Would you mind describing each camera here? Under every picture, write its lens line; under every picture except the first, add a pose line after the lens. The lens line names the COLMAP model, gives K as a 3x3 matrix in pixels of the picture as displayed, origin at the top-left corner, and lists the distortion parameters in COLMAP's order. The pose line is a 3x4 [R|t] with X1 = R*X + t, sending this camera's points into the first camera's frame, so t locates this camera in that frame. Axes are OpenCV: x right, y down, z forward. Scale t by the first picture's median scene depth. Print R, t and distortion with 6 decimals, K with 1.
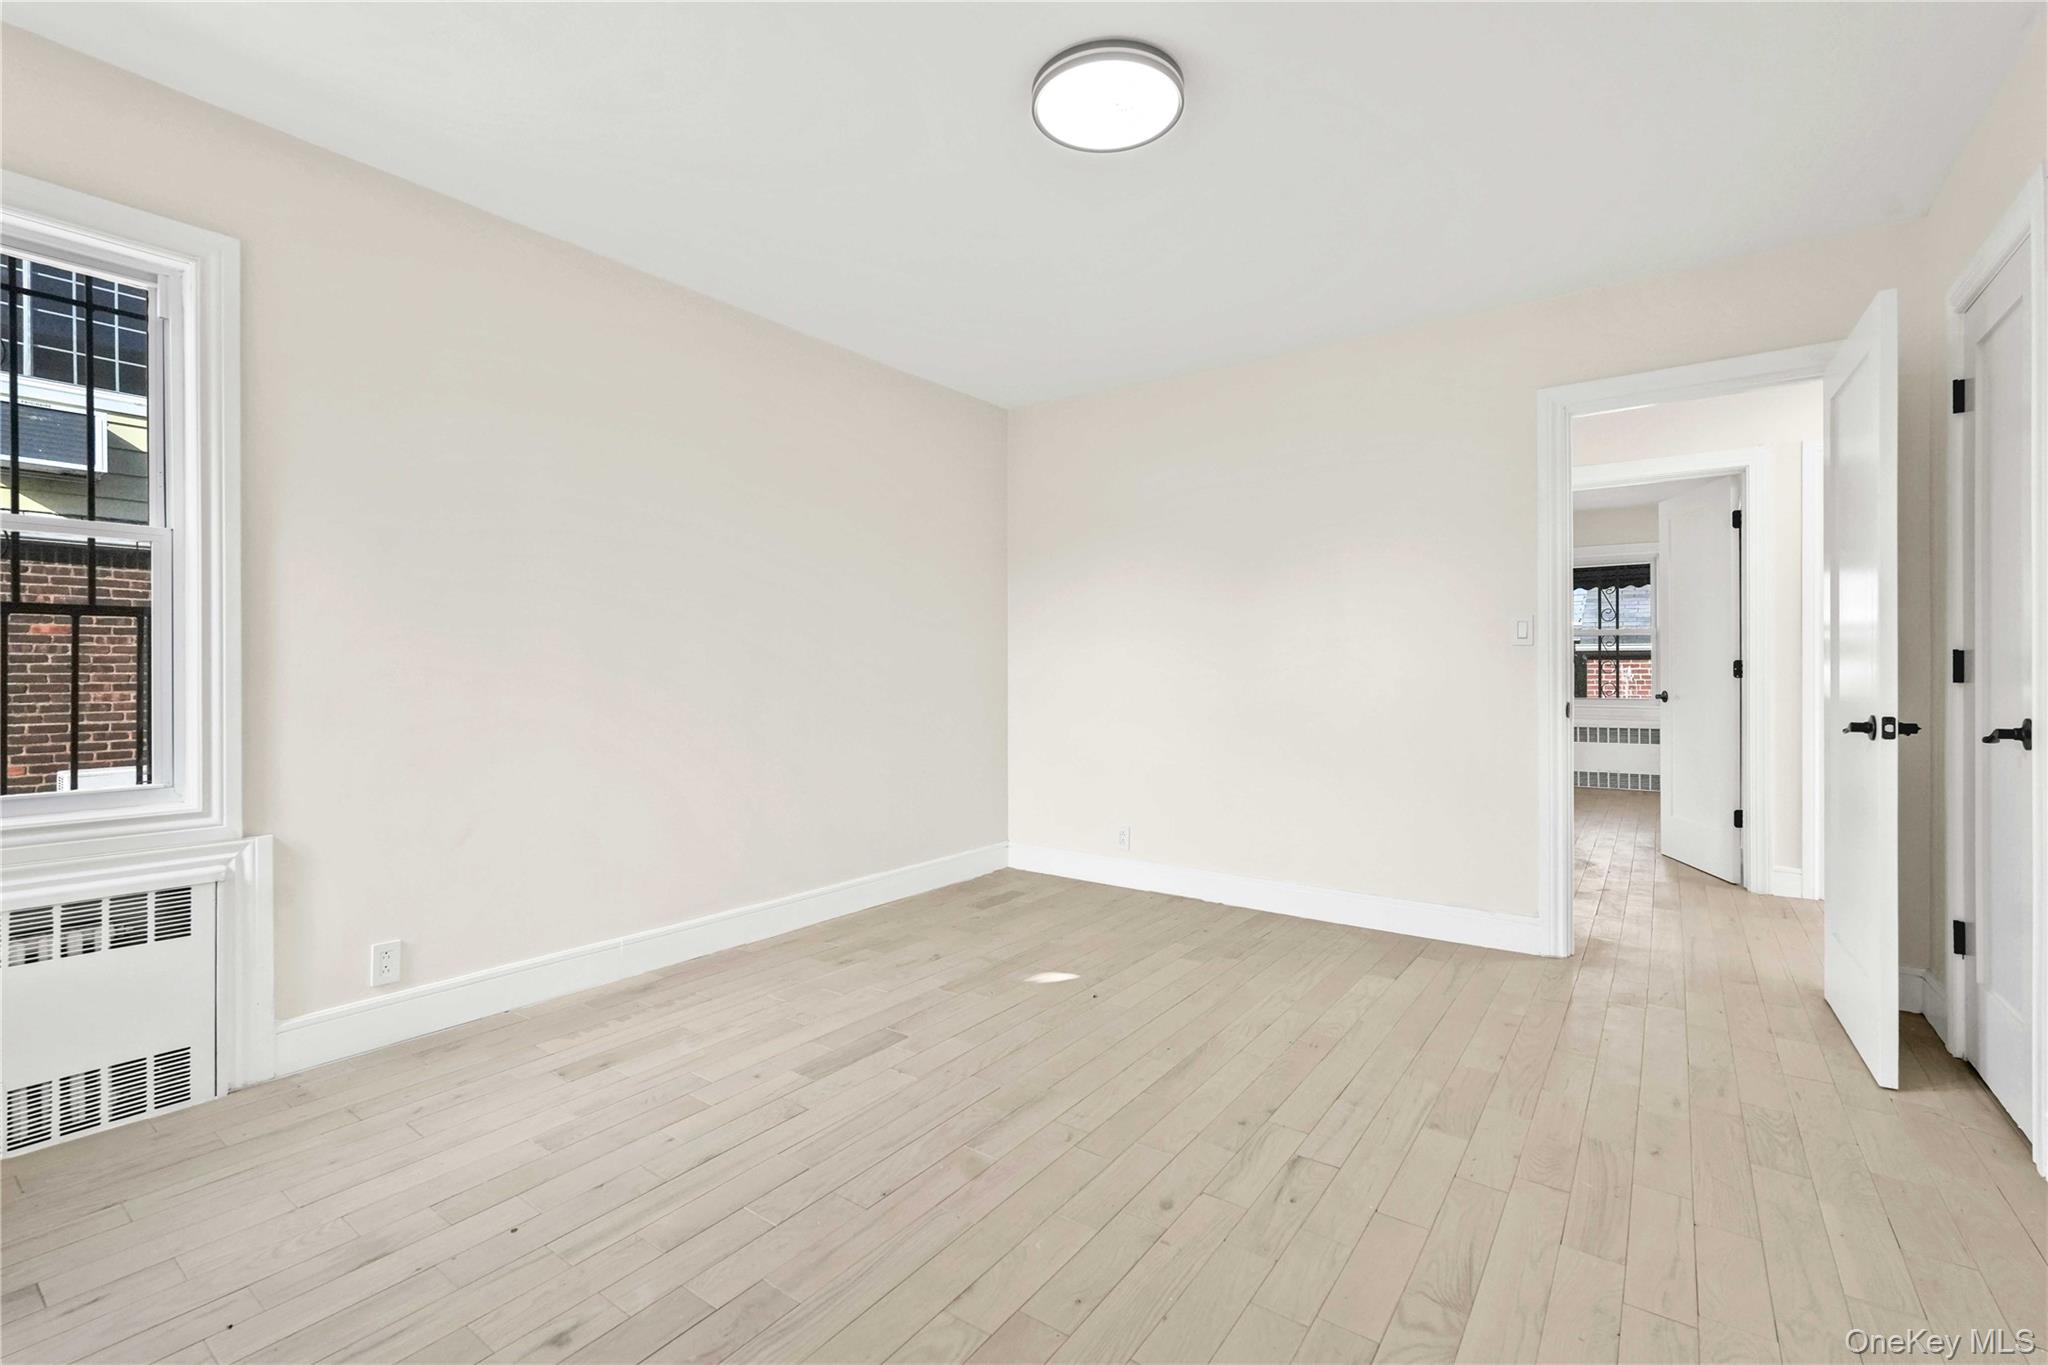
lens RADIAL K [[912.9, 0, 1011.7], [0, 912.9, 679.4], [0, 0, 1]] dist [-0.014609, 0.006320]
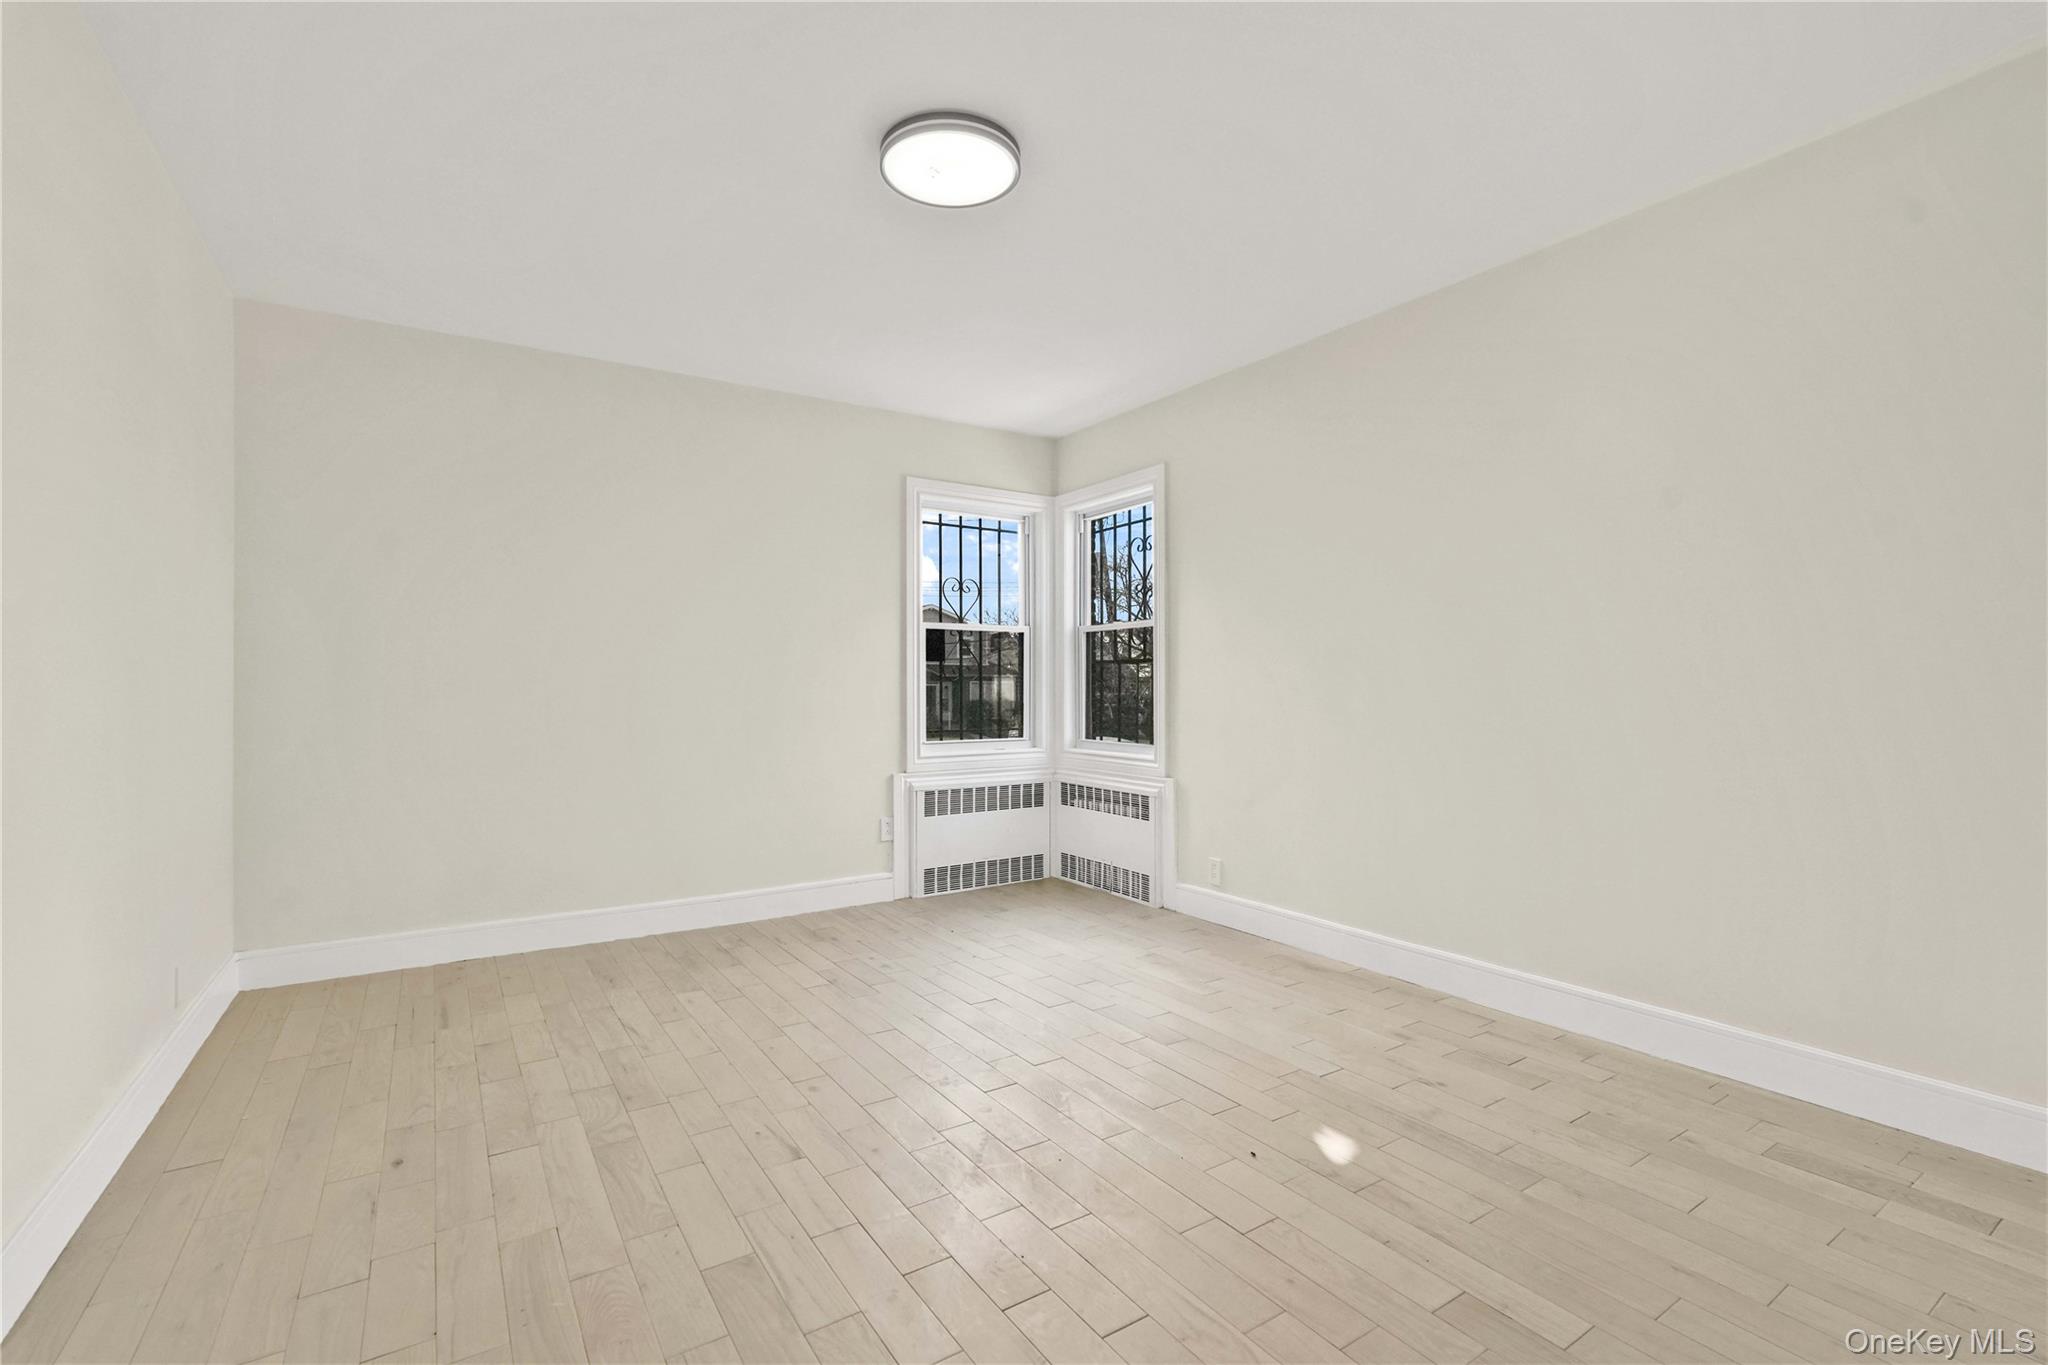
lens RADIAL K [[912.9, 0, 1012.4], [0, 912.9, 684.3], [0, 0, 1]] dist [-0.014609, 0.006320]
pose [[-0.365338, -0.006370, -0.930853, 1.035564], [-0.007344, 0.999965, -0.003961, -0.008448], [0.930846, 0.005389, -0.365373, 1.387955]]
